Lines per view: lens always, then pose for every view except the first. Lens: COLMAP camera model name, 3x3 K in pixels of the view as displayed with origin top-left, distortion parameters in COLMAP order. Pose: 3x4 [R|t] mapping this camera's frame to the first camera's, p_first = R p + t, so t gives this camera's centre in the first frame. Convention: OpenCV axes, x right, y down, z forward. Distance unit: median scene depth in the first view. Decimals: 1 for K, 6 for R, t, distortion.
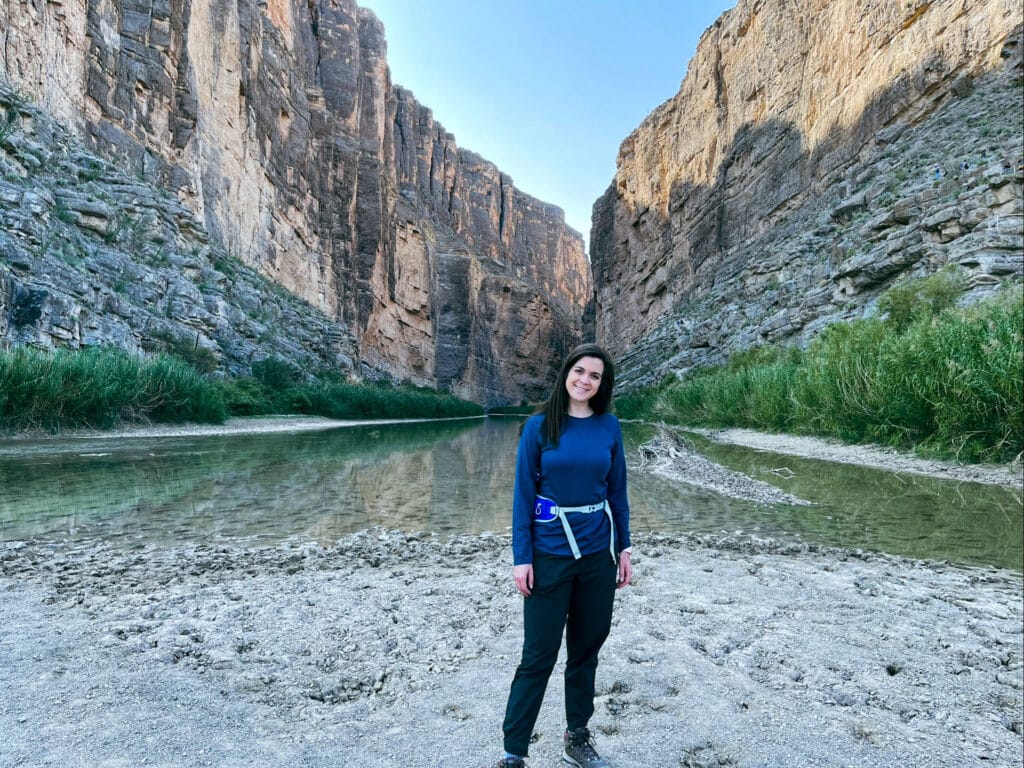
lens RADIAL K [[851.7, 0, 509.7], [0, 851.7, 384.6], [0, 0, 1]] dist [-0.008249, -0.004095]
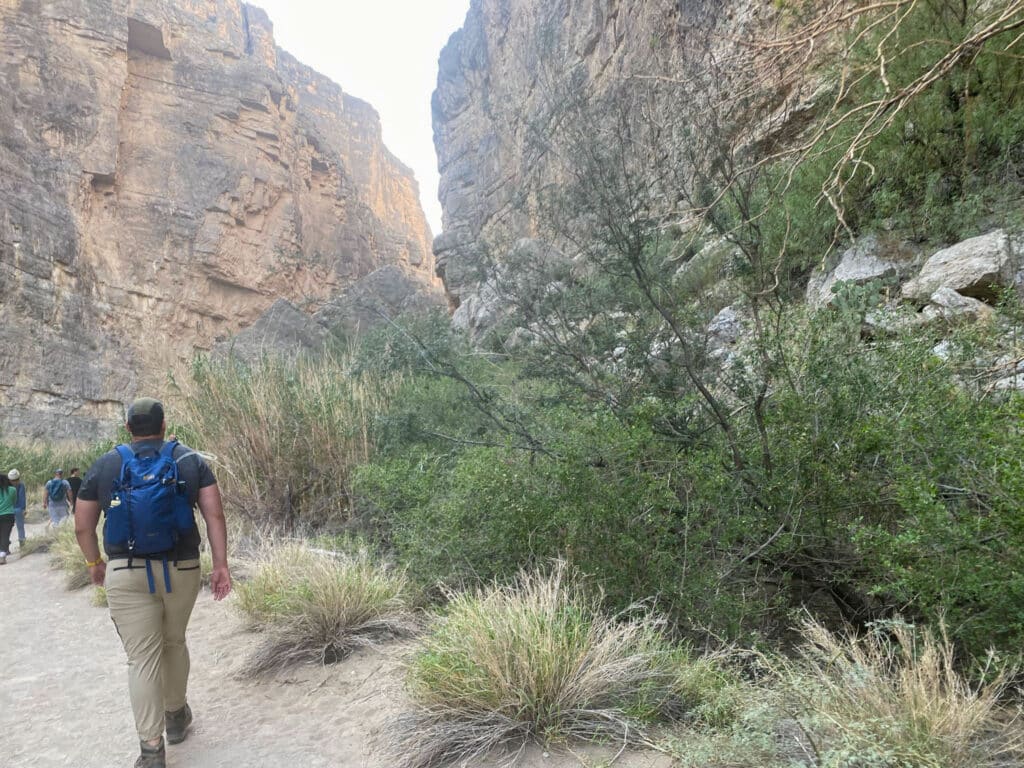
lens RADIAL K [[832.1, 0, 509.5], [0, 832.1, 383.8], [0, 0, 1]] dist [-0.008318, -0.000383]
pose [[0.979586, -0.073307, 0.187184, 0.053874], [0.081655, 0.995963, -0.037274, 0.019293], [-0.183696, 0.051798, 0.981617, 0.740963]]
